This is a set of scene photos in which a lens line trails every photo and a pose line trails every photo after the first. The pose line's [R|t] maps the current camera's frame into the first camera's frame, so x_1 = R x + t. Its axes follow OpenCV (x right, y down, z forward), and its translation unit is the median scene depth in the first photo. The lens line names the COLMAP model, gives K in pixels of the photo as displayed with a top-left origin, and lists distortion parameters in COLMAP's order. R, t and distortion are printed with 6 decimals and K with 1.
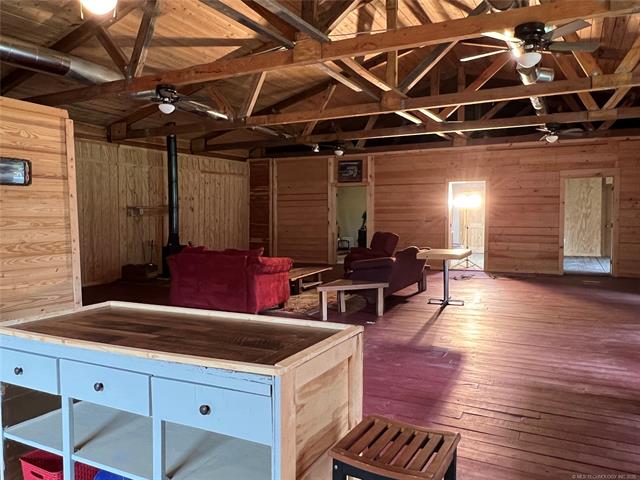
lens RADIAL K [[481.2, 0, 319.3], [0, 481.2, 238.6], [0, 0, 1]] dist [0.000489, -0.013945]
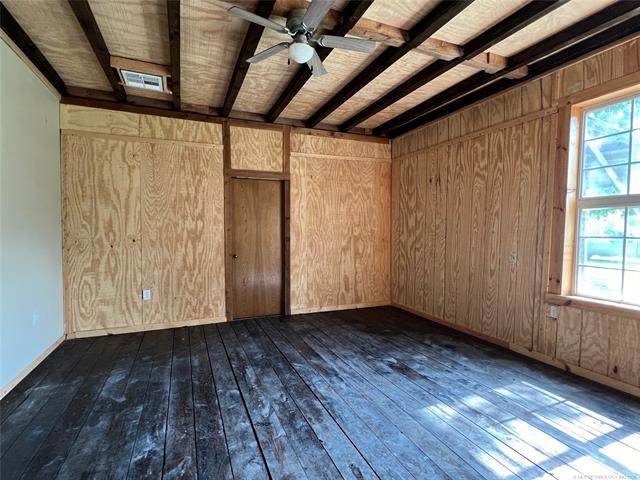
lens RADIAL K [[318.4, 0, 319.0], [0, 318.4, 241.1], [0, 0, 1]] dist [-0.000671, -0.000020]
pose [[0.648574, -0.022701, 0.760813, 0.405176], [0.031856, 0.999489, 0.002666, -0.039585], [-0.760485, 0.022507, 0.648966, 0.719801]]
